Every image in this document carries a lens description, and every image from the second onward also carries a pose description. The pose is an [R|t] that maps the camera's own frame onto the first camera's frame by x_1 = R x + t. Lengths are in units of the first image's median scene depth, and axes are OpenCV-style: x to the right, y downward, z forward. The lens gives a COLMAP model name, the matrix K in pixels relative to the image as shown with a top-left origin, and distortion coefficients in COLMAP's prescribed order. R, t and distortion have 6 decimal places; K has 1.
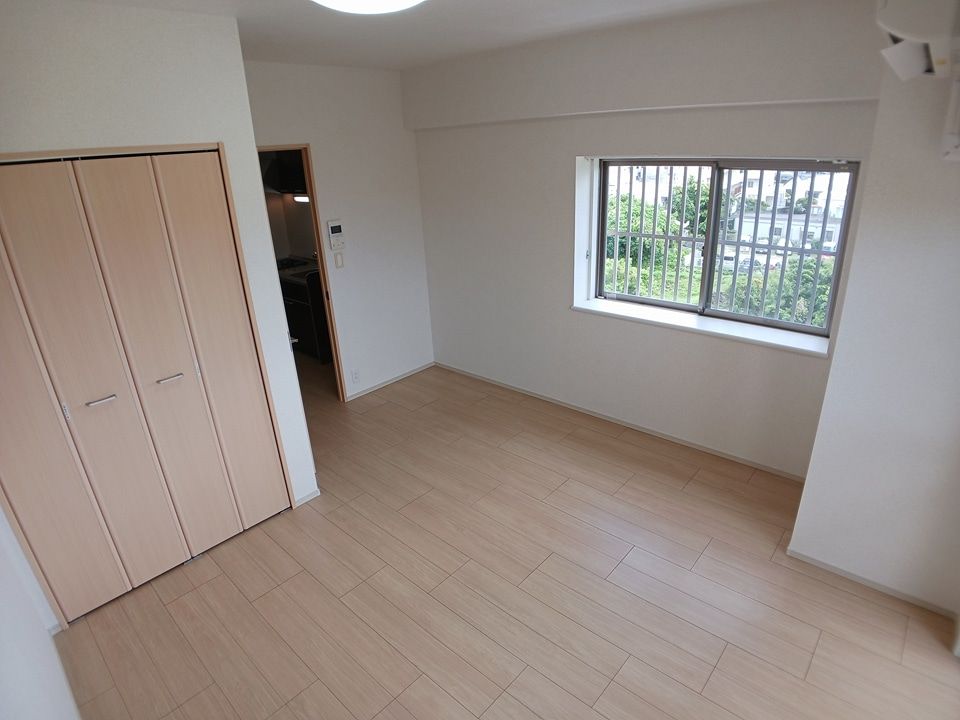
lens RADIAL K [[539.7, 0, 511.4], [0, 539.7, 358.9], [0, 0, 1]] dist [-0.016339, -0.001174]
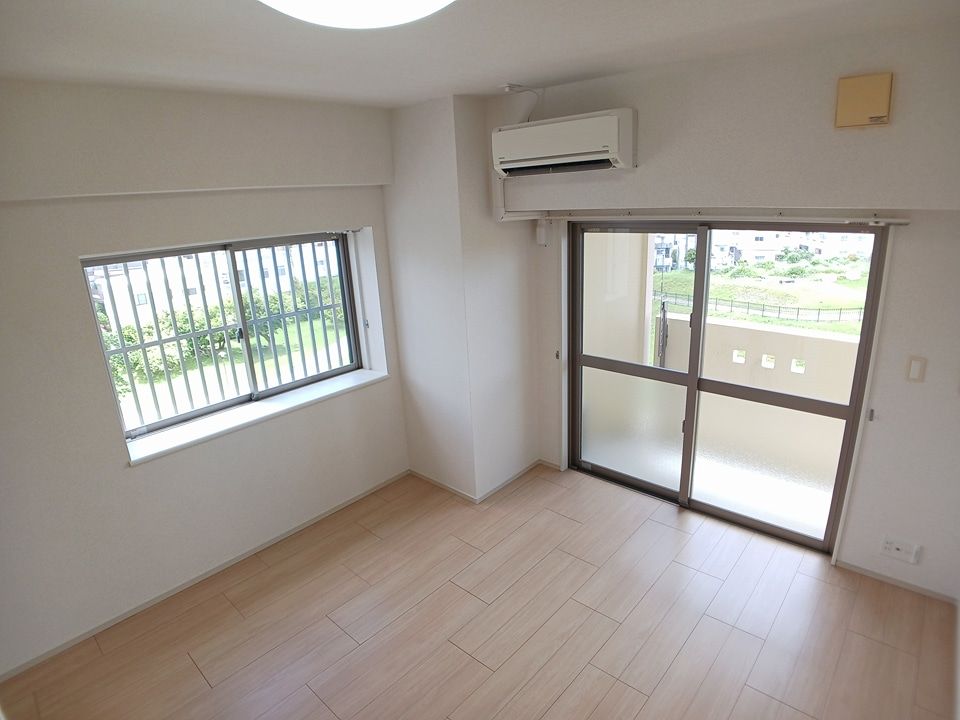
lens RADIAL K [[530.2, 0, 489.6], [0, 530.2, 361.6], [0, 0, 1]] dist [-0.072184, 0.001022]
pose [[0.041584, -0.271561, 0.961522, -0.555109], [0.415389, 0.879941, 0.230555, -0.204971], [-0.908693, 0.389818, 0.149395, 0.522452]]
